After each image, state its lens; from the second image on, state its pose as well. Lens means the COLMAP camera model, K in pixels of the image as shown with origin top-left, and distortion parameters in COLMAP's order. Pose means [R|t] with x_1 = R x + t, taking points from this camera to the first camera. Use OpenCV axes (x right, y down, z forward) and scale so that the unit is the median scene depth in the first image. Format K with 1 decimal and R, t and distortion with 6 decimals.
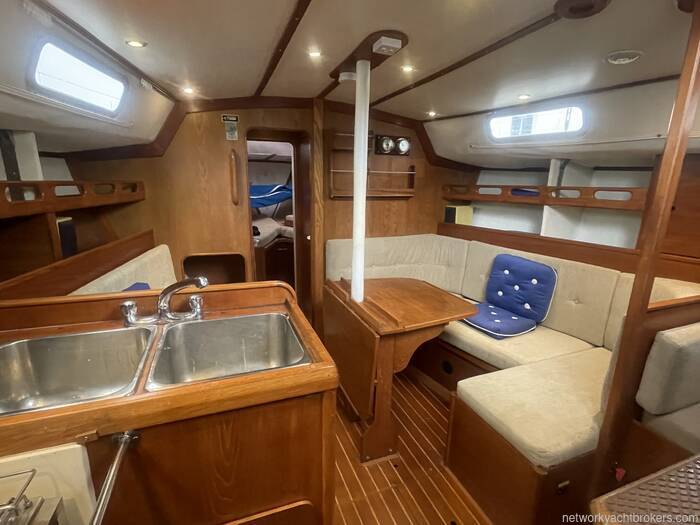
lens RADIAL K [[342.8, 0, 350.0], [0, 342.8, 262.5], [0, 0, 1]] dist [0.000323, 0.000061]
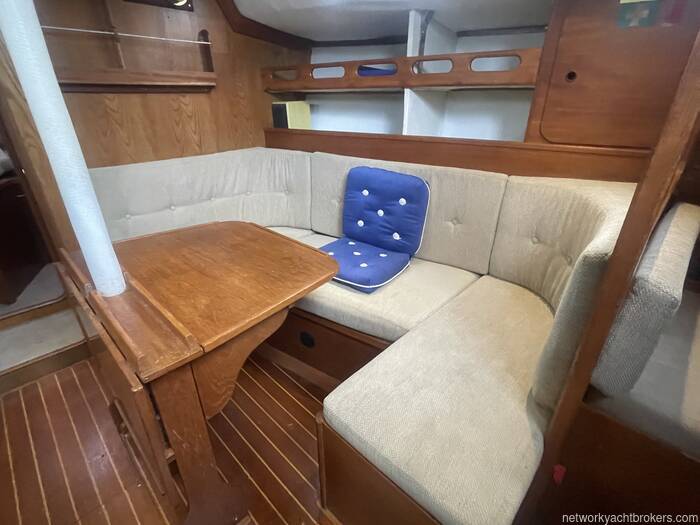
lens RADIAL K [[342.8, 0, 350.0], [0, 342.8, 262.5], [0, 0, 1]] dist [0.000323, 0.000061]
pose [[0.902624, -0.204353, 0.378827, 0.131587], [0.115370, 0.962770, 0.244464, -0.010193], [-0.414680, -0.176954, 0.892596, 0.363454]]
